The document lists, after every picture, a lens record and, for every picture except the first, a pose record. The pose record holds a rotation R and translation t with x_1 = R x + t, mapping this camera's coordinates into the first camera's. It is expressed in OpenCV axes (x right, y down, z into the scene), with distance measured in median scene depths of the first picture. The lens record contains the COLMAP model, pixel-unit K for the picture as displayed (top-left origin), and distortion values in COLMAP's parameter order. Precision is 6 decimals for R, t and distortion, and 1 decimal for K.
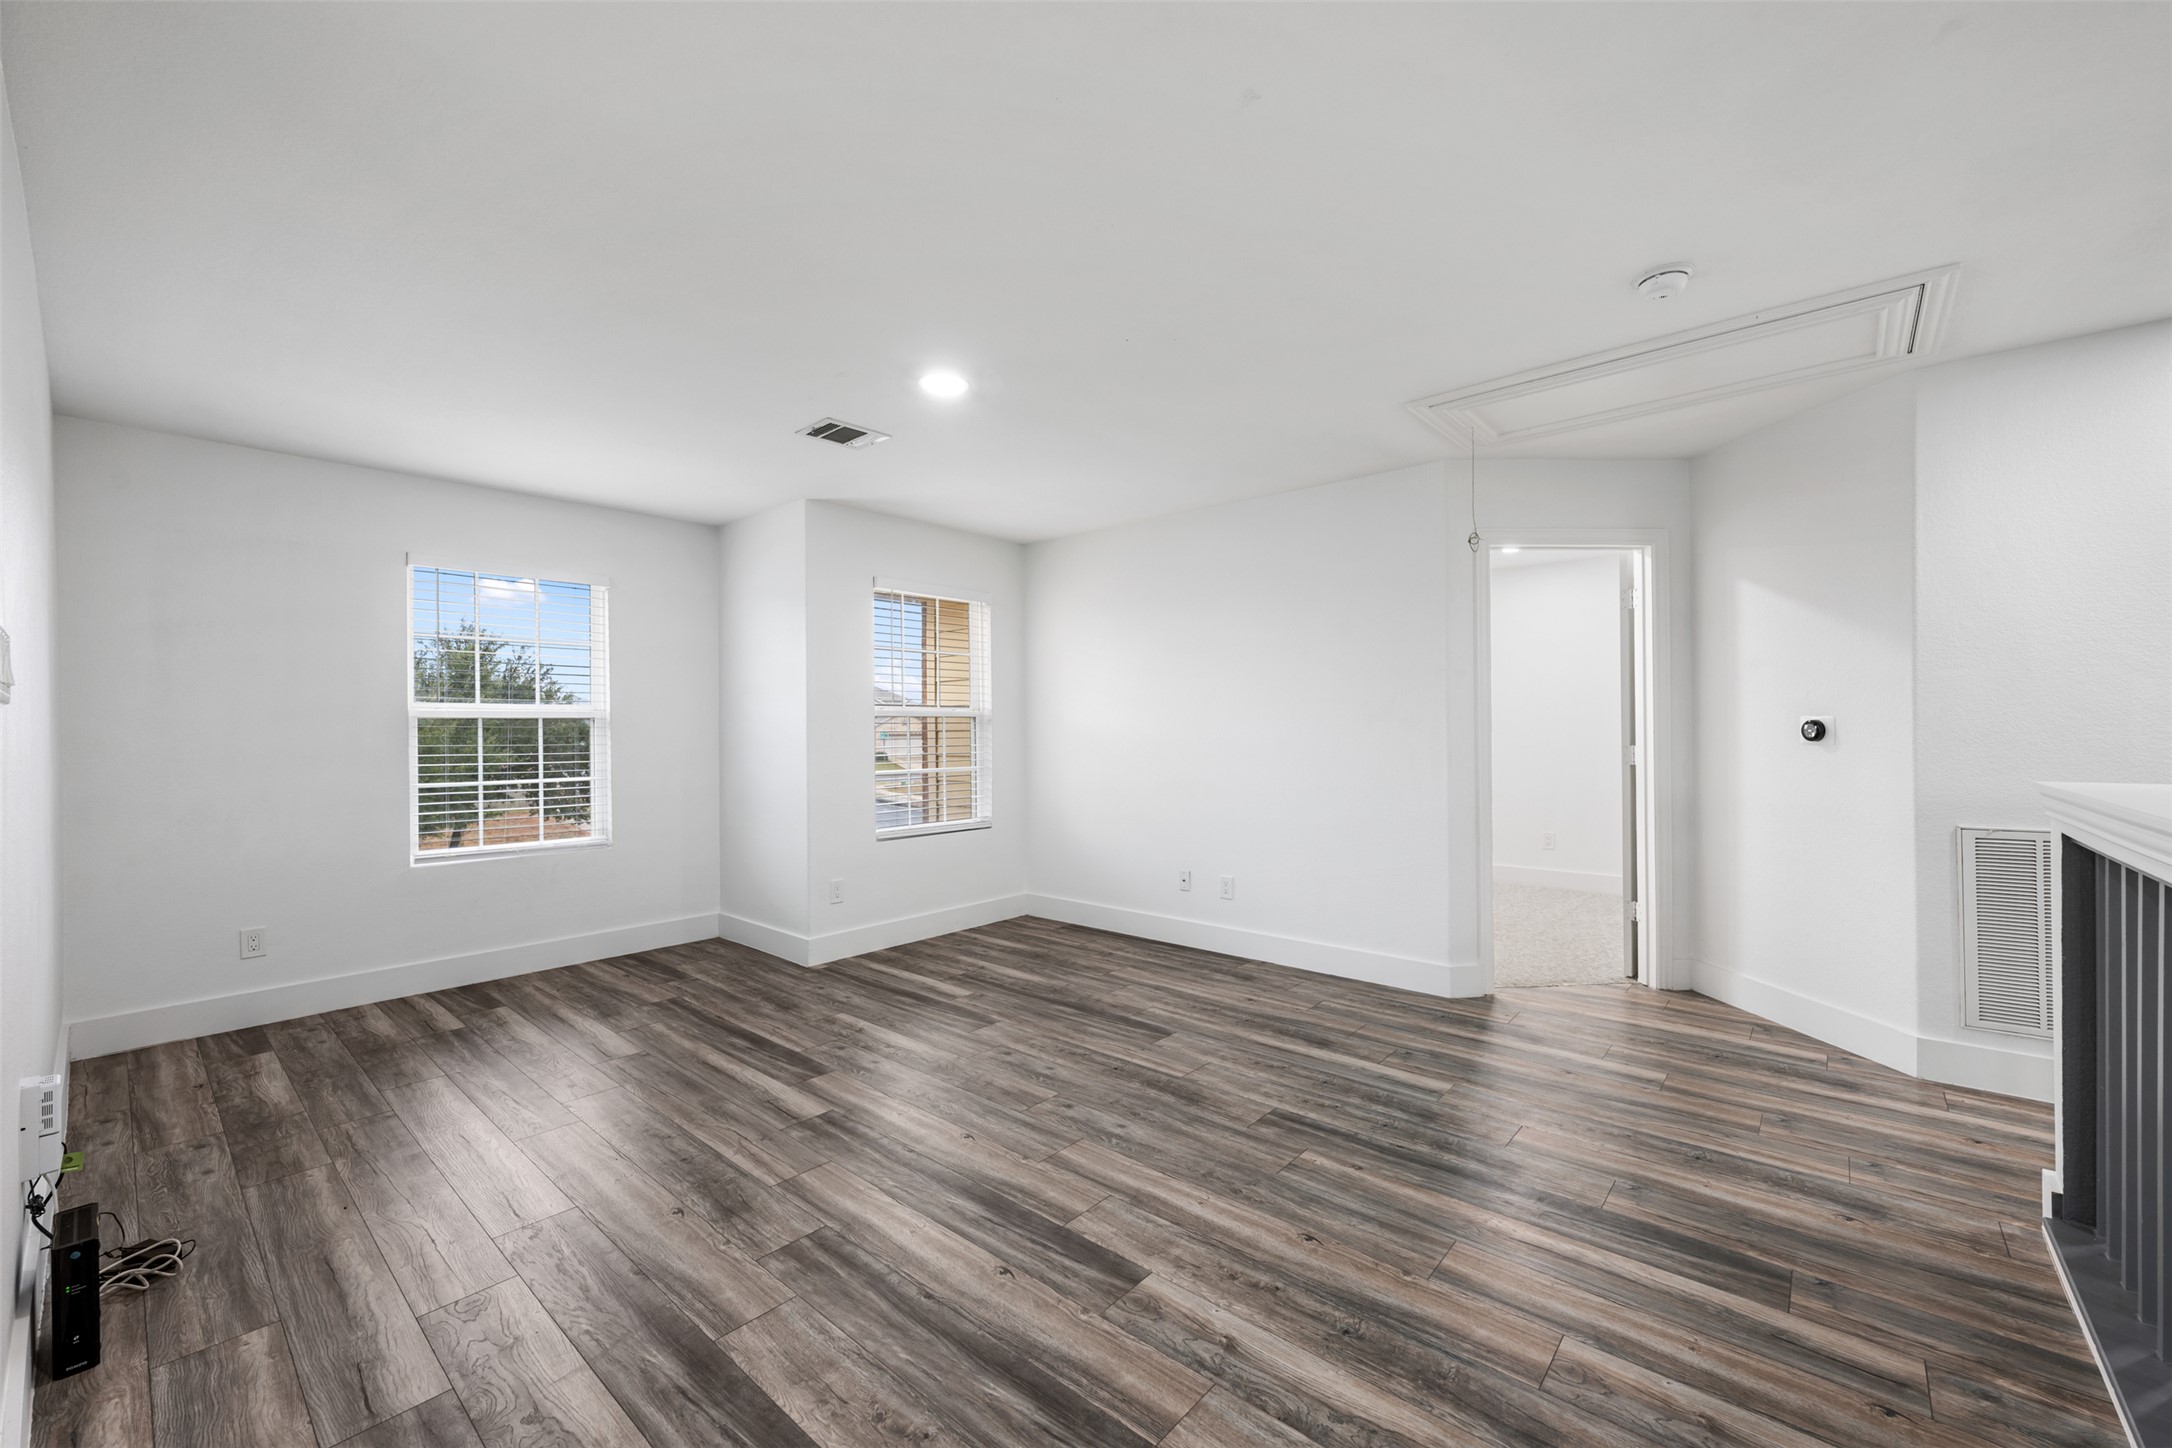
lens RADIAL K [[856.6, 0, 1084.5], [0, 856.6, 722.8], [0, 0, 1]] dist [-0.000754, 0.000028]
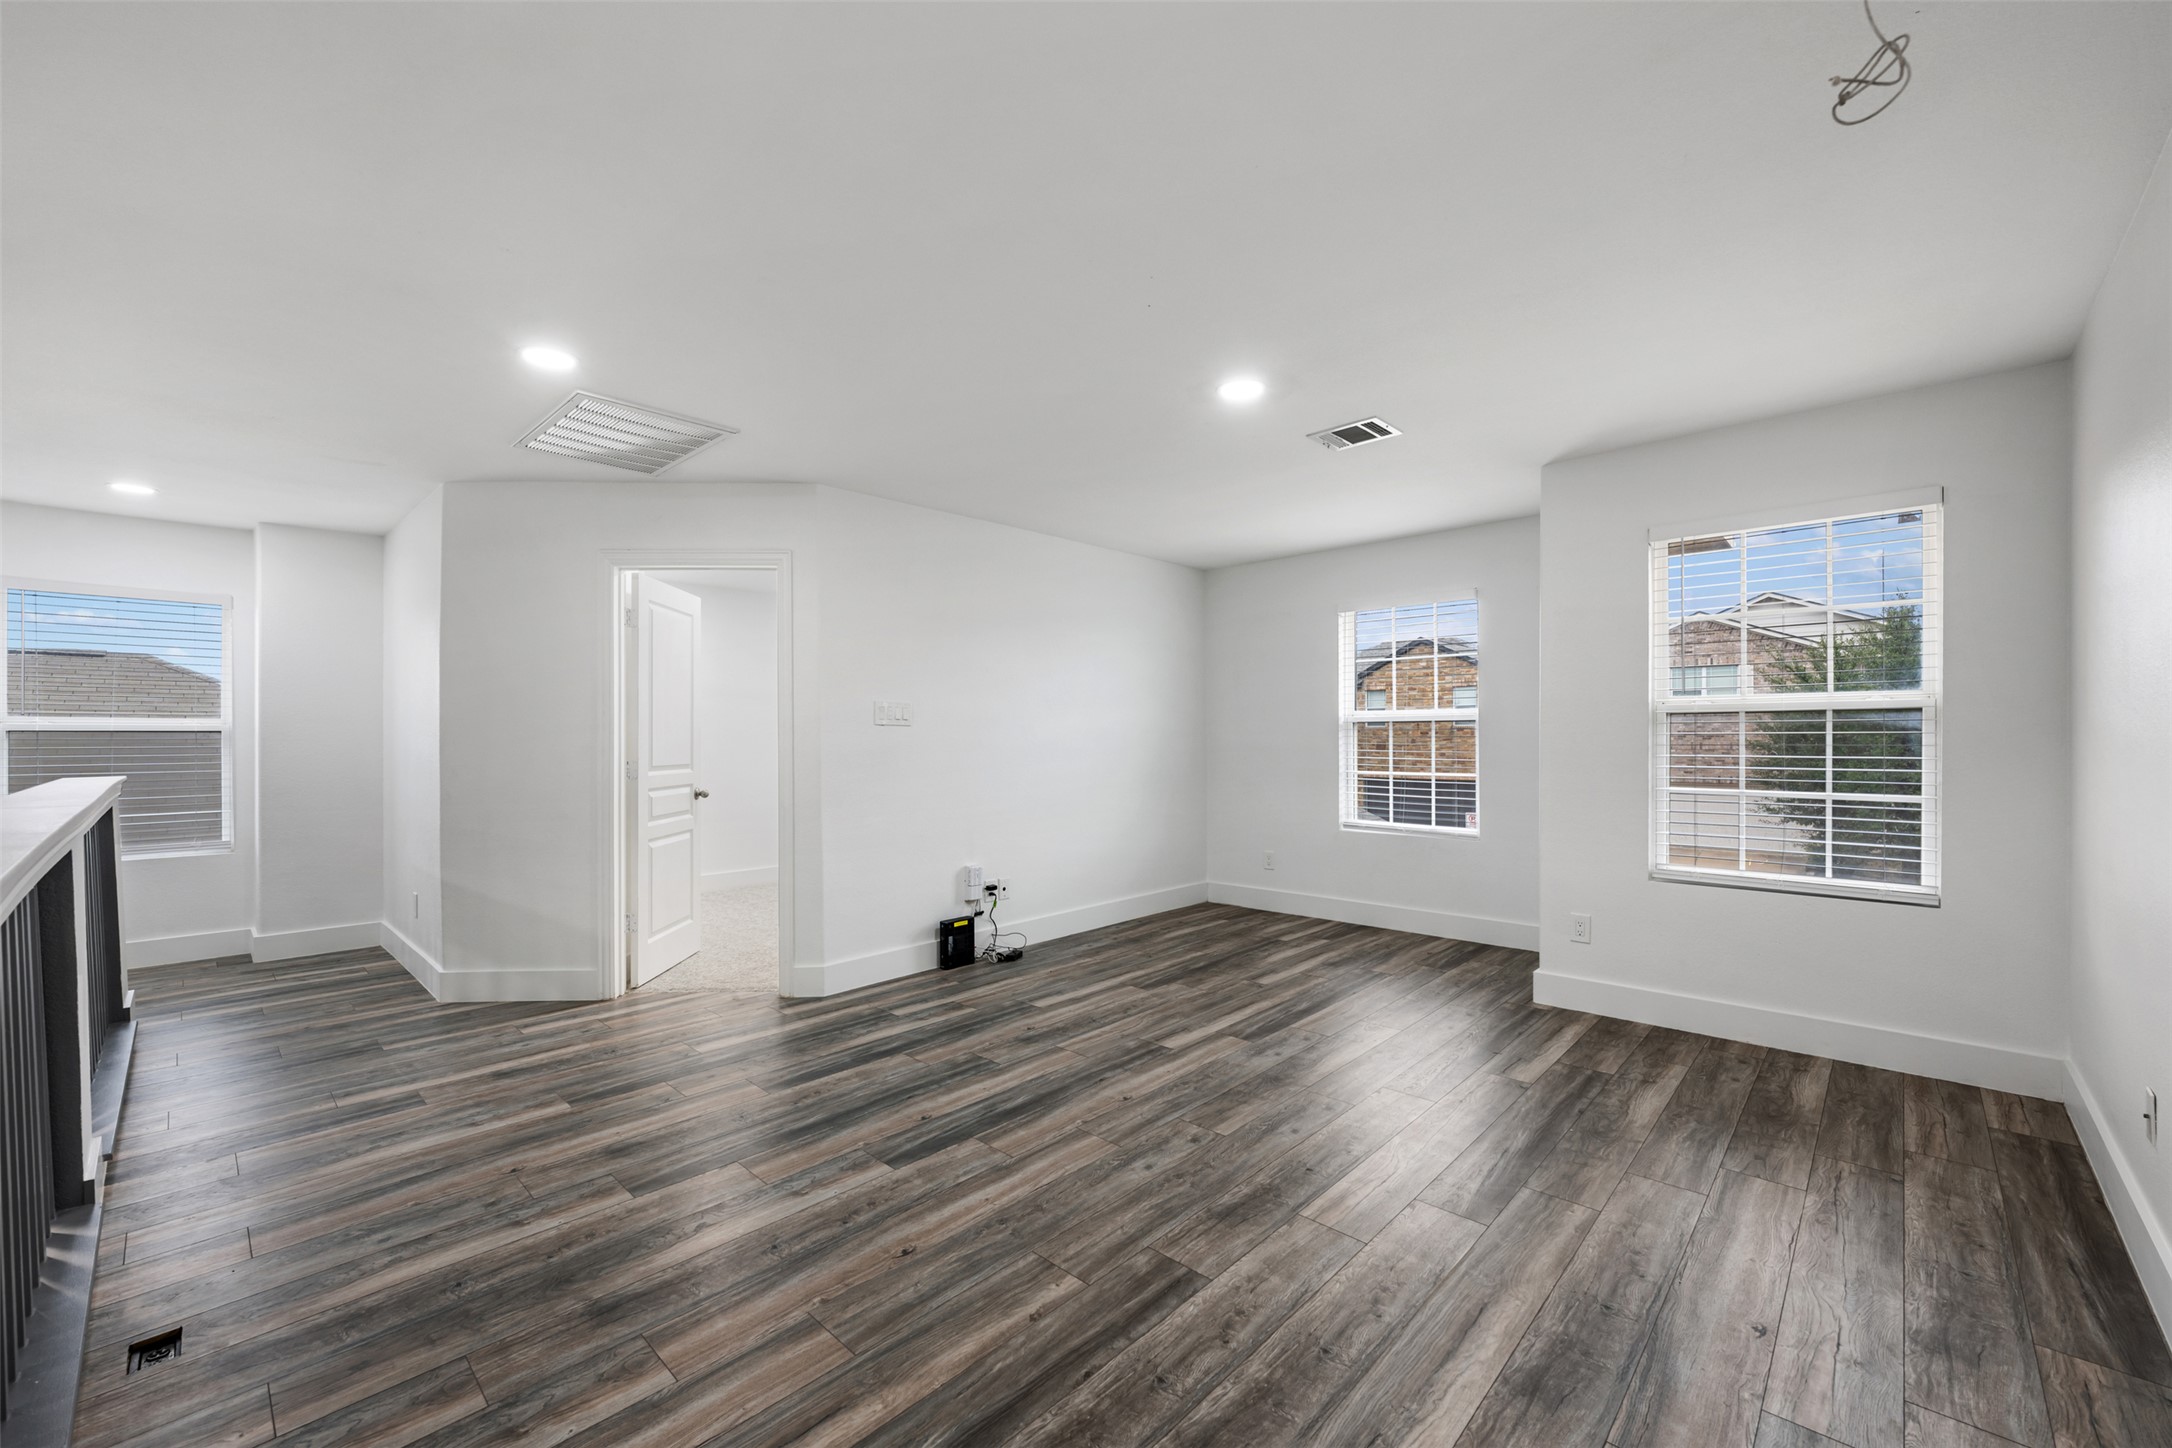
lens RADIAL K [[856.6, 0, 1084.5], [0, 856.6, 722.8], [0, 0, 1]] dist [-0.000754, 0.000028]
pose [[-0.030905, -0.007370, -0.999495, 1.000009], [0.012485, 0.999892, -0.007759, -0.002251], [0.999444, -0.012719, -0.030809, 0.992176]]
